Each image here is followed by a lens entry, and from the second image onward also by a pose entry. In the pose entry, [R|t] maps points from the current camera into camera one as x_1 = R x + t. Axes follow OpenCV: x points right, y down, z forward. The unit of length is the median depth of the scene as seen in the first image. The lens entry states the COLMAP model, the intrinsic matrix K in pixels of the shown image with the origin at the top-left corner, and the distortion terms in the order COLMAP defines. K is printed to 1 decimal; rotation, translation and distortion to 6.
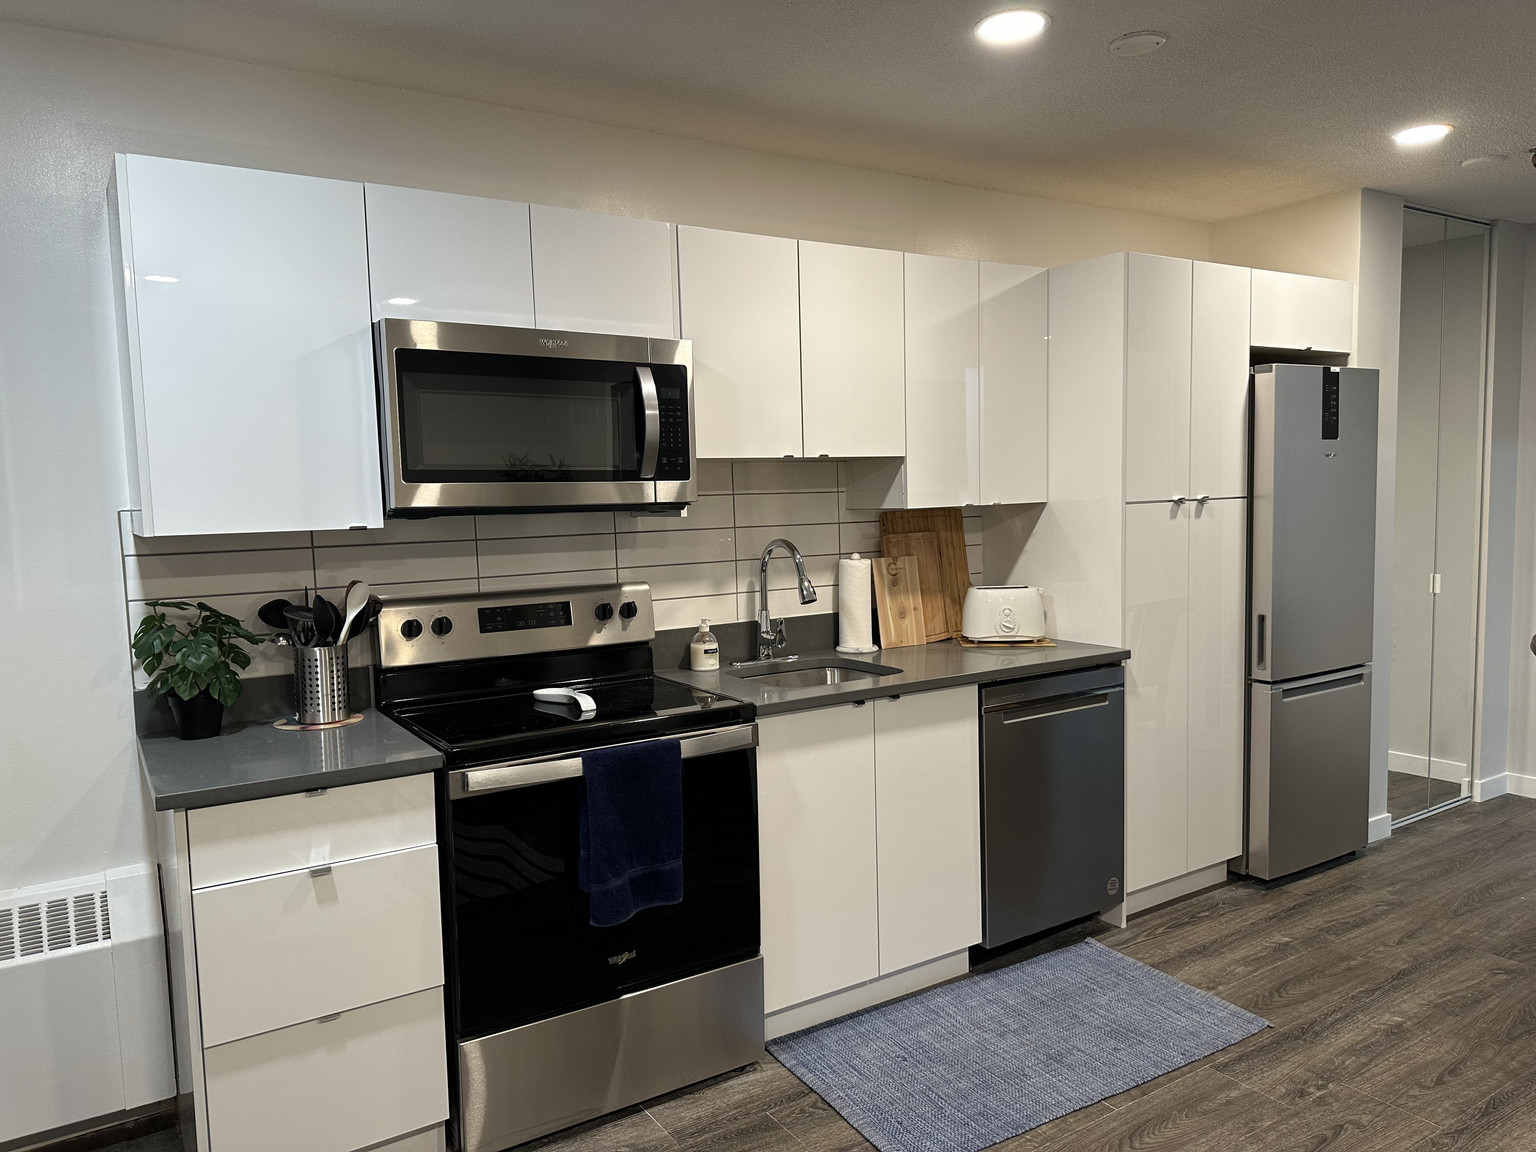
lens RADIAL K [[1067.1, 0, 768.1], [0, 1067.1, 576.9], [0, 0, 1]] dist [0.042456, -0.001297]
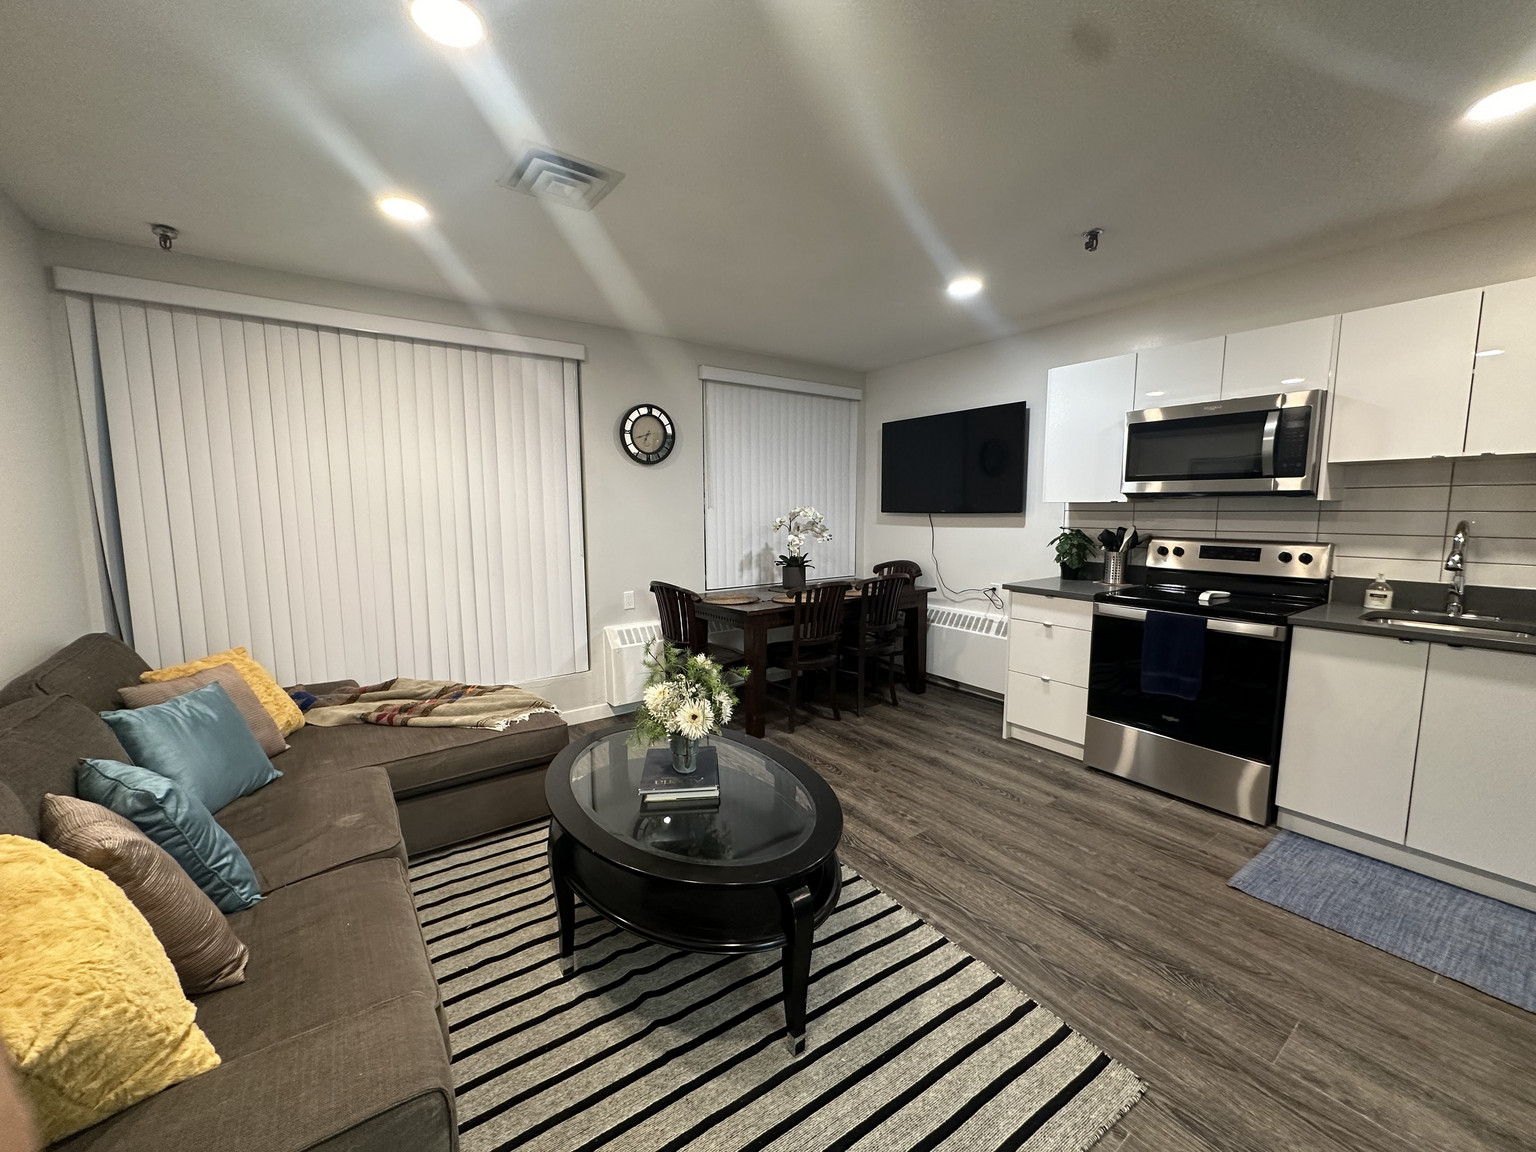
lens RADIAL K [[627.4, 0, 767.9], [0, 627.4, 577.9], [0, 0, 1]] dist [-0.001454, -0.000041]
pose [[0.035134, 0.133875, -0.990375, 0.917584], [-0.078586, 0.988289, 0.130805, -0.000285], [0.996288, 0.073234, 0.045243, 0.167999]]
